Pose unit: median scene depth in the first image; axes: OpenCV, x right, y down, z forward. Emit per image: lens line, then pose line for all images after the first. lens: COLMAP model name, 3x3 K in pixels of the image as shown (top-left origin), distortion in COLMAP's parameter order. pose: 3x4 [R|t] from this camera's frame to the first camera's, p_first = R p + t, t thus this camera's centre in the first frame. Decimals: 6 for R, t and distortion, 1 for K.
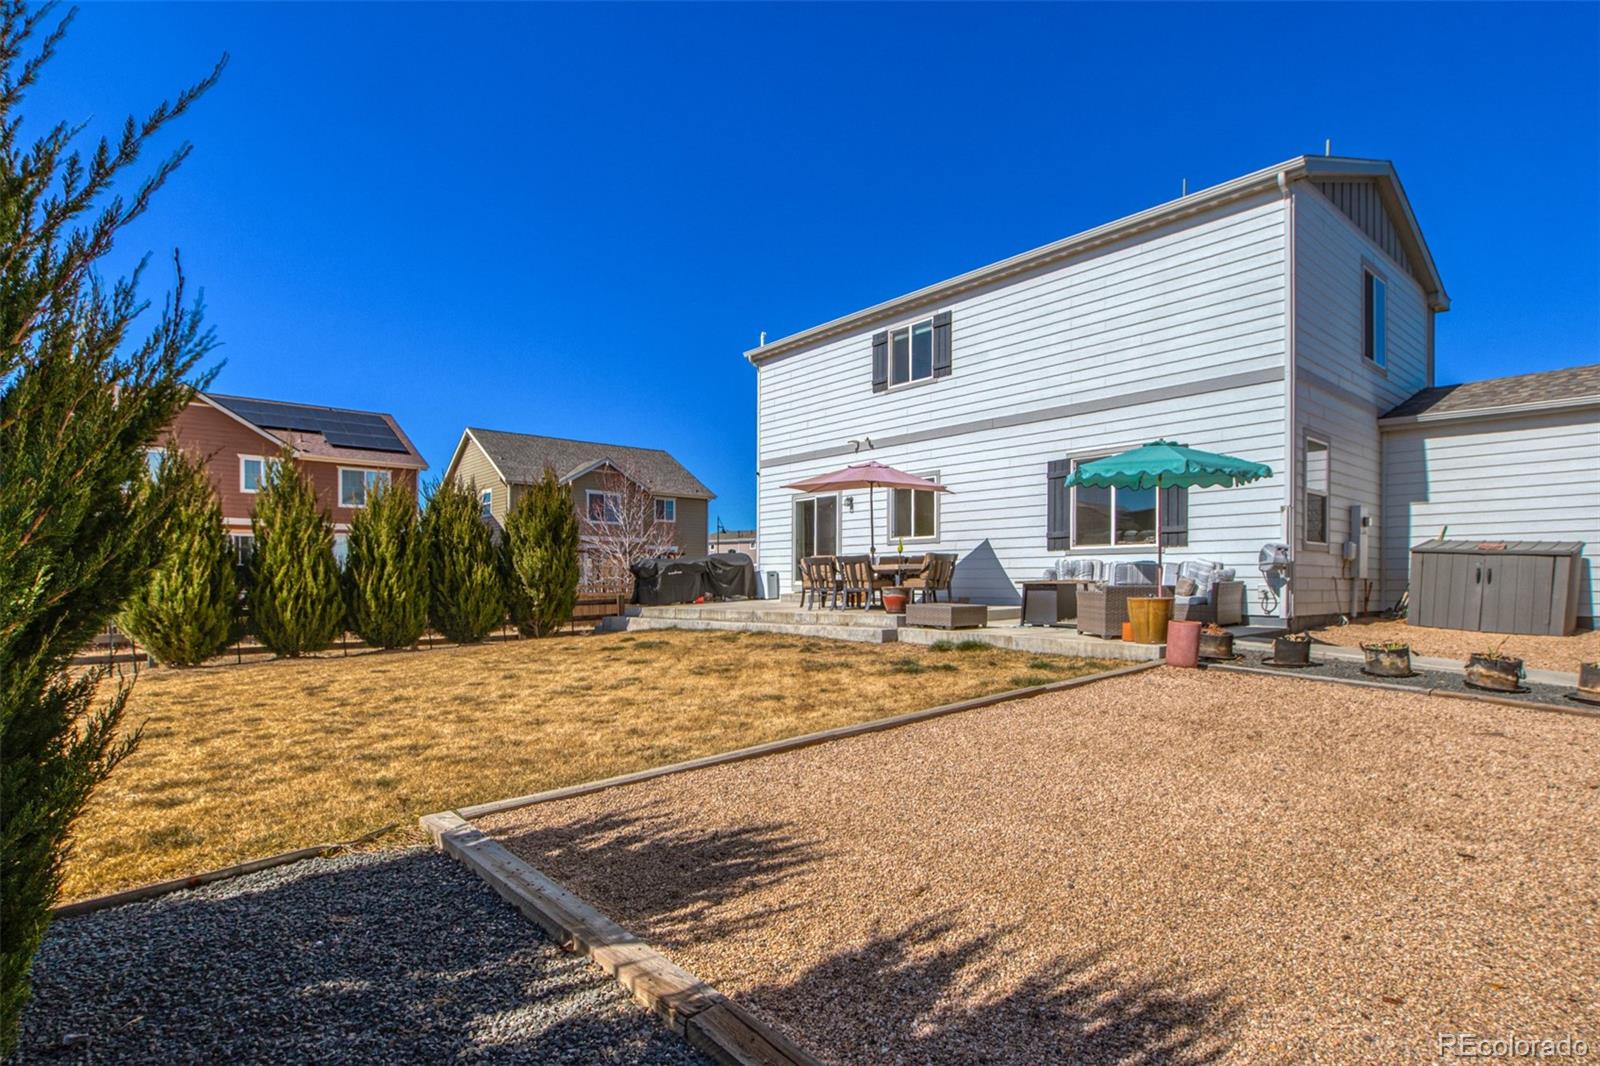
lens RADIAL K [[781.3, 0, 823.5], [0, 781.3, 586.3], [0, 0, 1]] dist [-0.018824, 0.000049]
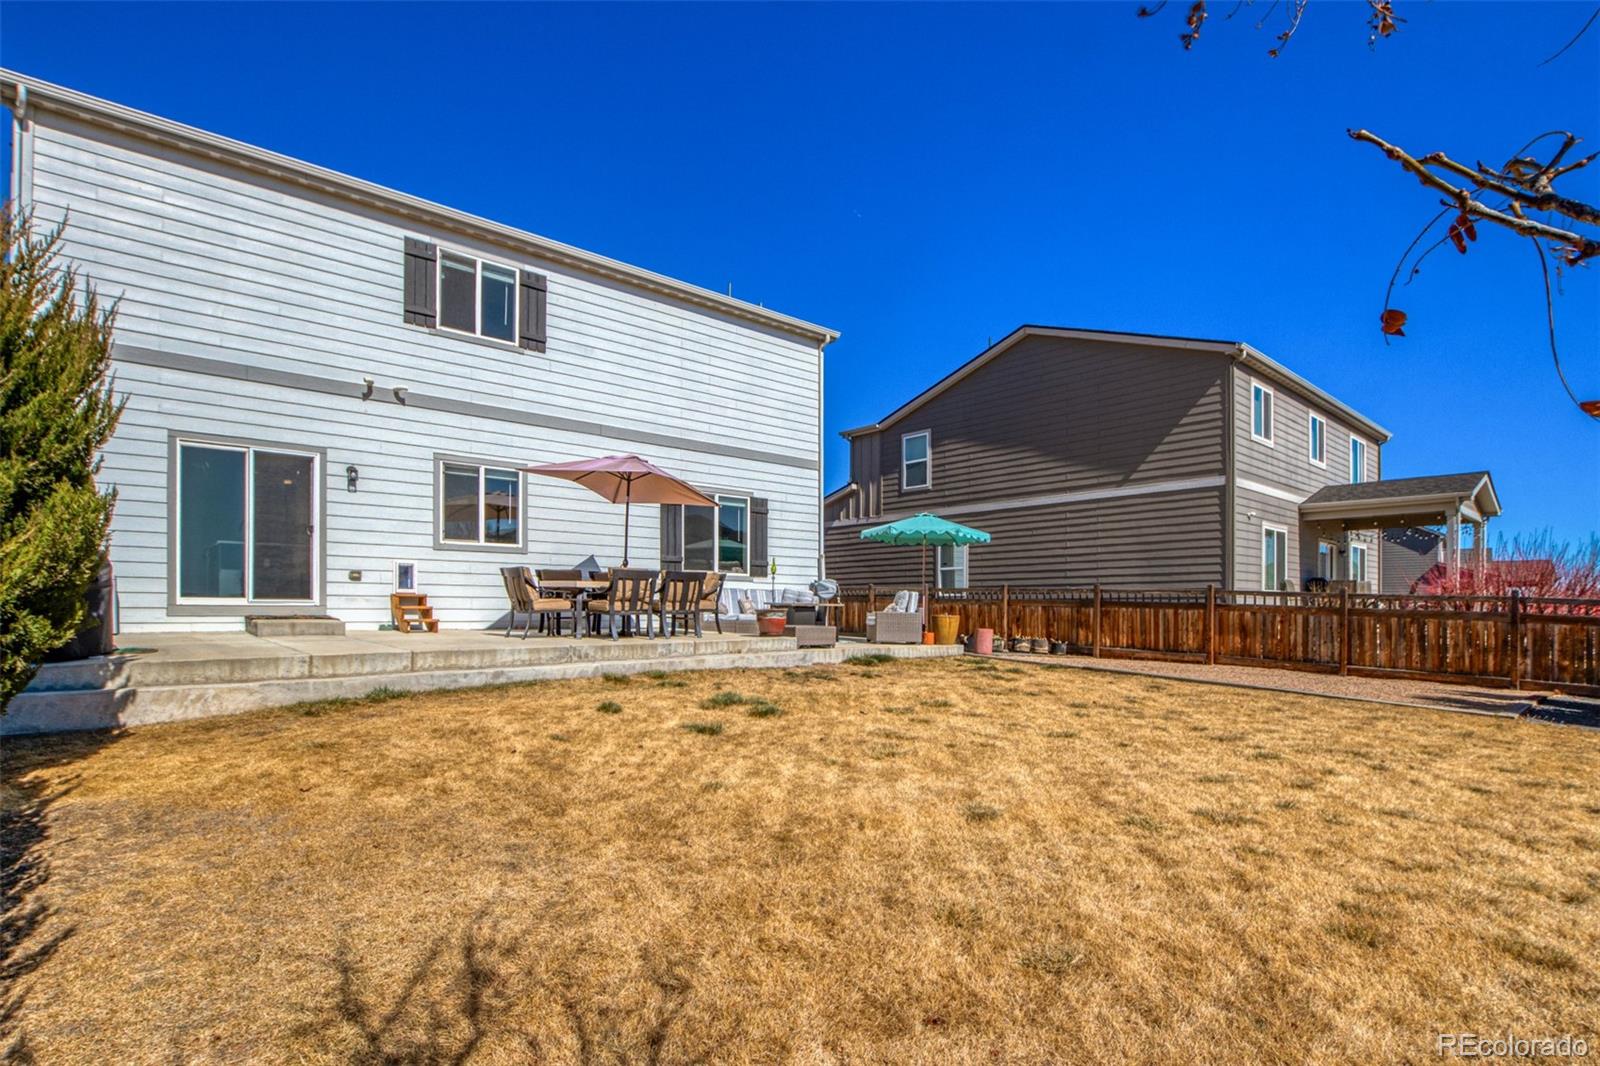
lens RADIAL K [[781.3, 0, 808.8], [0, 781.3, 604.9], [0, 0, 1]] dist [-0.018824, 0.000049]
pose [[0.032102, 0.002607, 0.999481, -0.641558], [0.000038, 0.999997, -0.002610, -0.001076], [-0.999485, 0.000121, 0.032102, 0.677667]]
